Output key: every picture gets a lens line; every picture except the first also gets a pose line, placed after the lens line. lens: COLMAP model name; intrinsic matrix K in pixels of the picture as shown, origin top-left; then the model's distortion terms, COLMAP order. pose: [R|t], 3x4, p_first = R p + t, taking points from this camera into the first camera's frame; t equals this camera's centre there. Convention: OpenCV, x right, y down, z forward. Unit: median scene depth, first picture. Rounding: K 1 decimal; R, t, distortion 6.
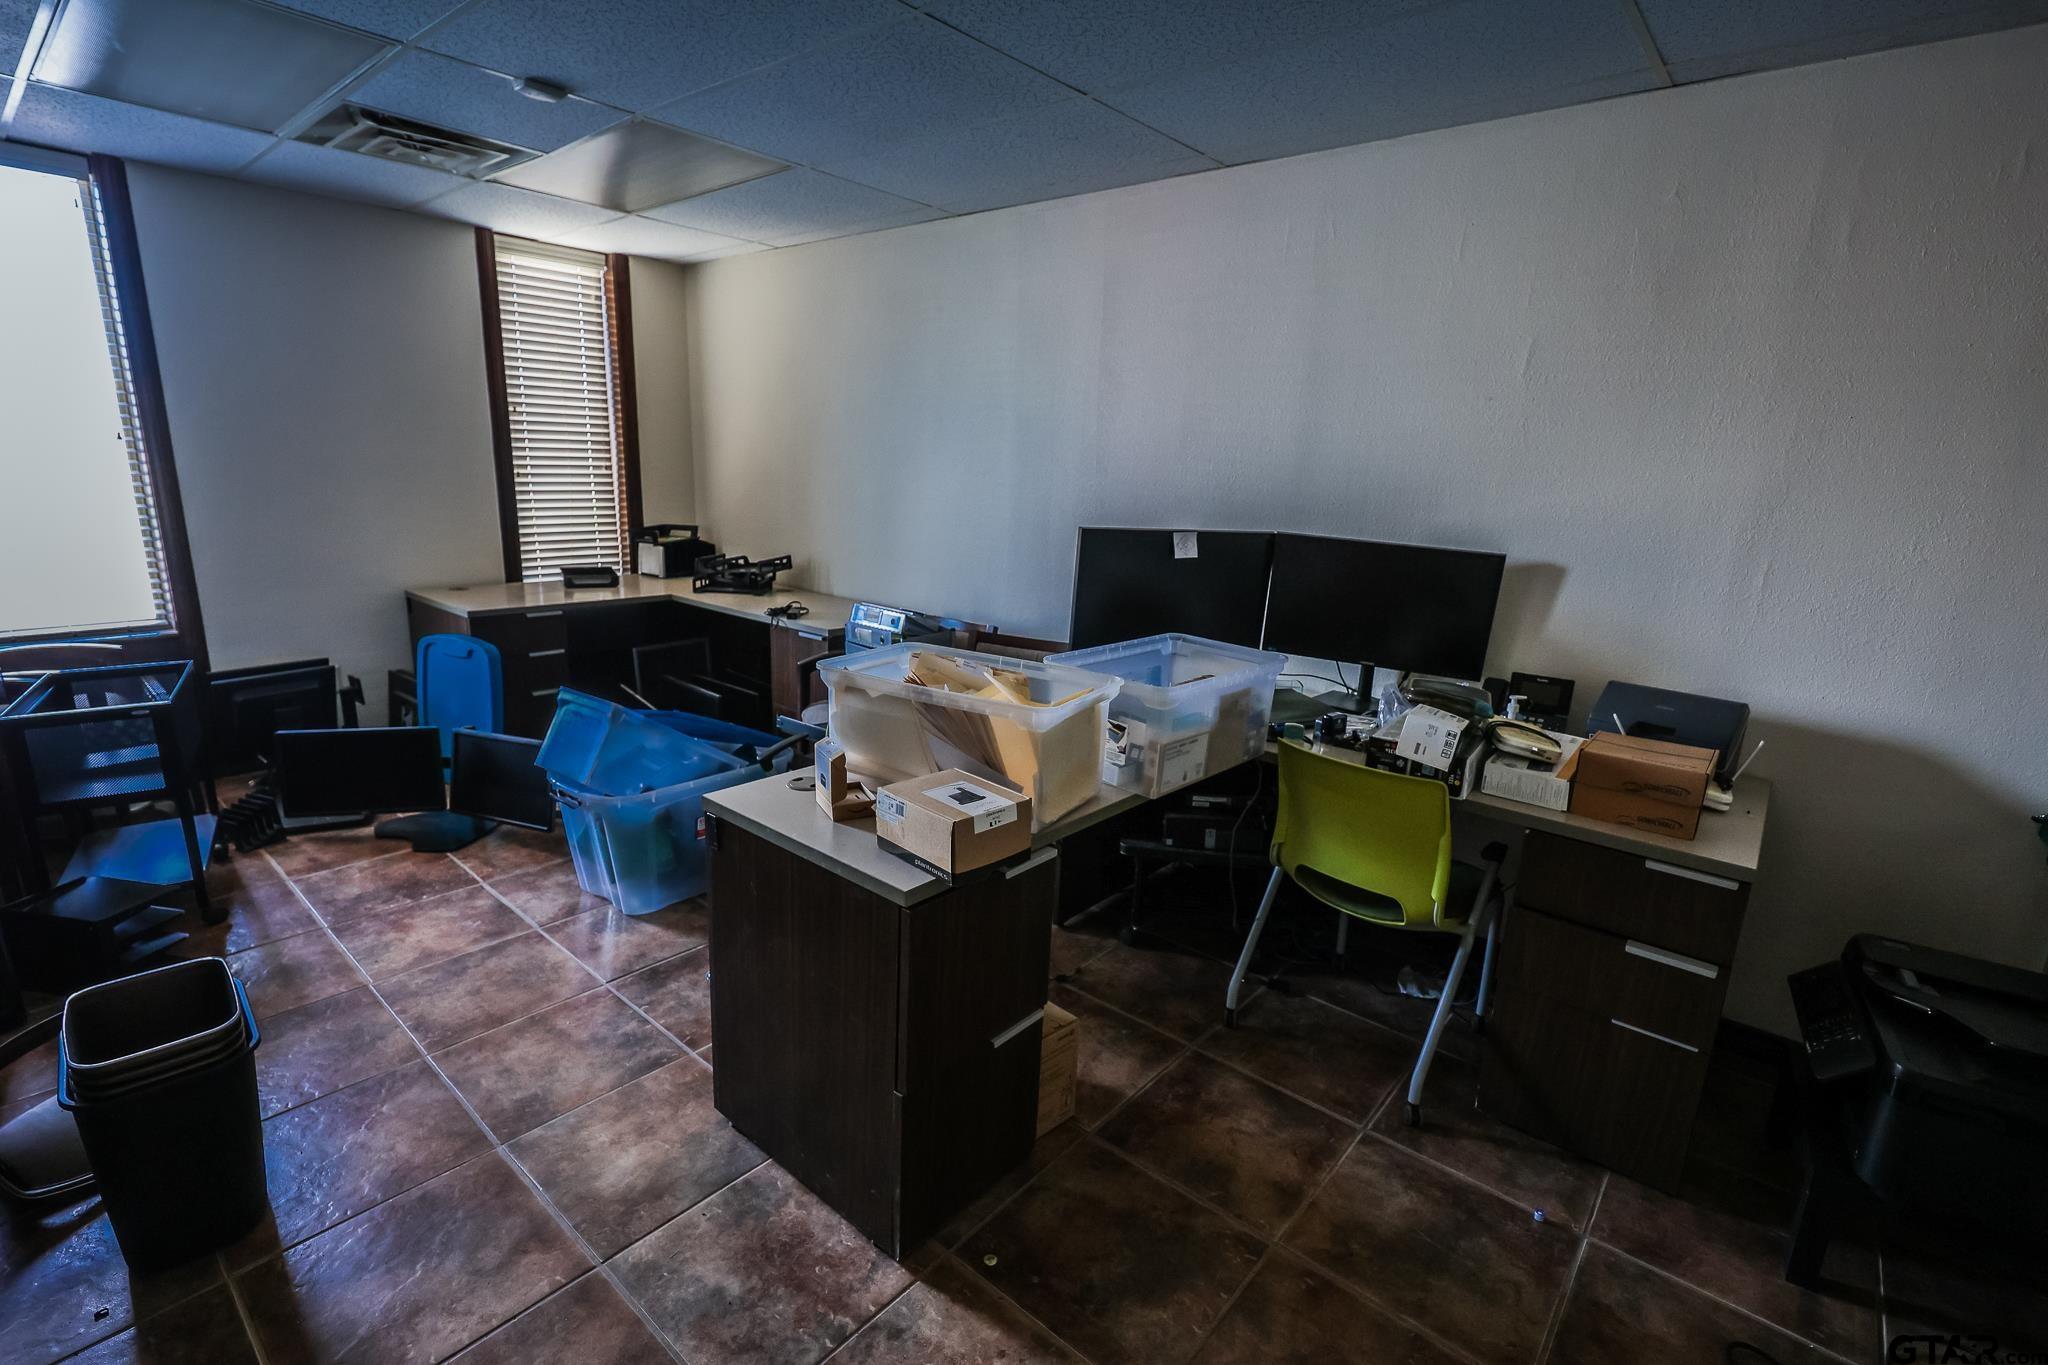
lens RADIAL K [[945.2, 0, 1024.0], [0, 945.2, 682.5], [0, 0, 1]] dist [-0.002478, -0.000253]
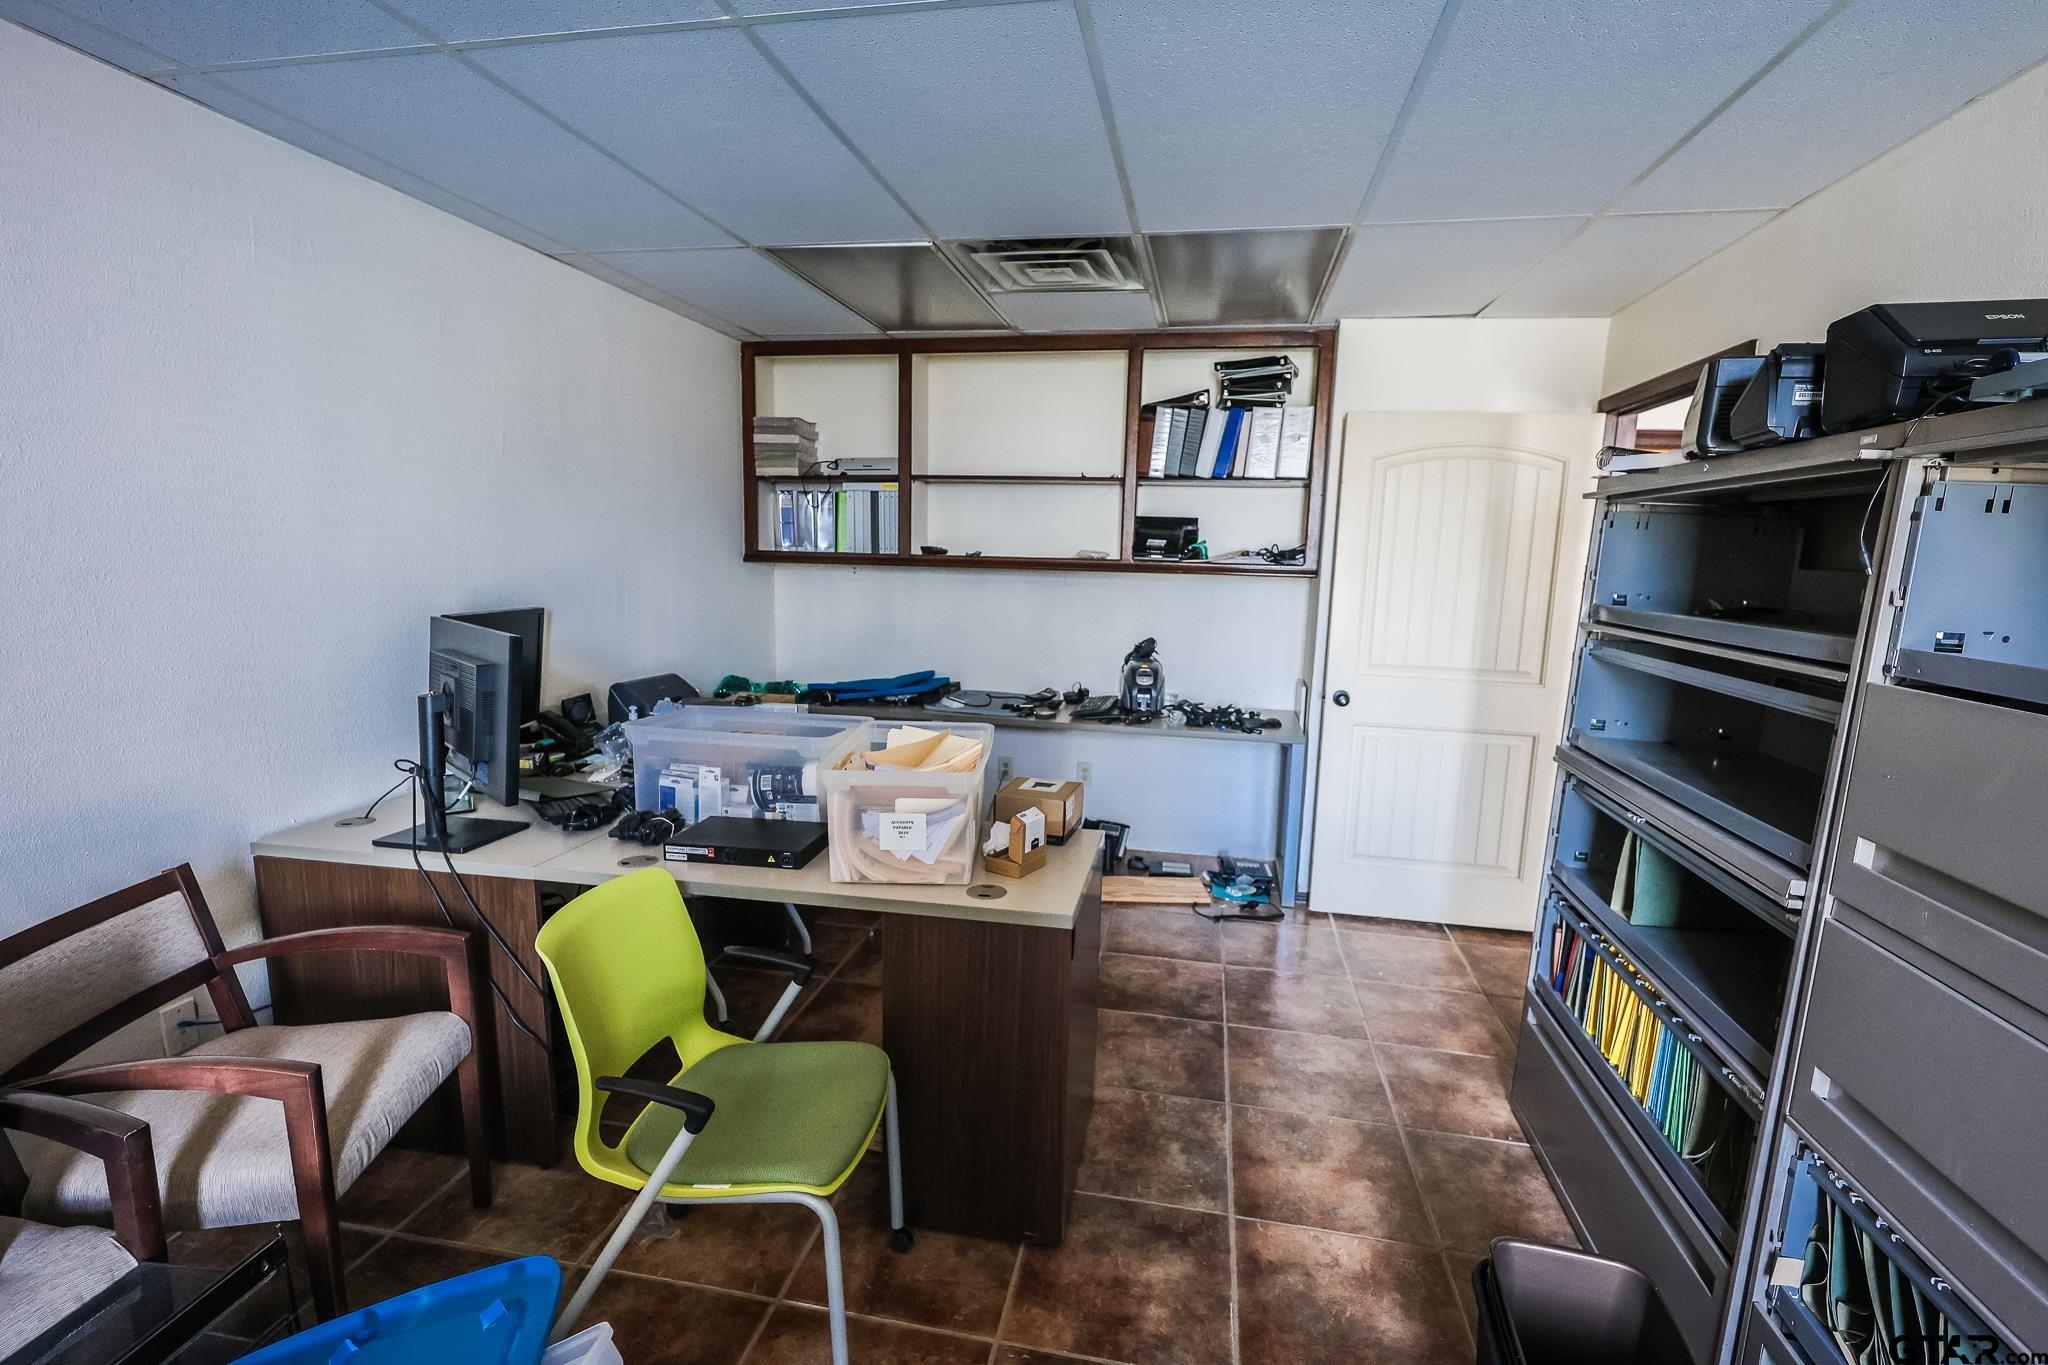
lens RADIAL K [[945.2, 0, 1024.0], [0, 945.2, 682.5], [0, 0, 1]] dist [-0.002478, -0.000253]
pose [[-0.487770, -0.171164, 0.856028, -1.269090], [0.164033, 0.945153, 0.282451, -0.450557], [-0.857423, 0.278188, -0.432941, 1.584759]]
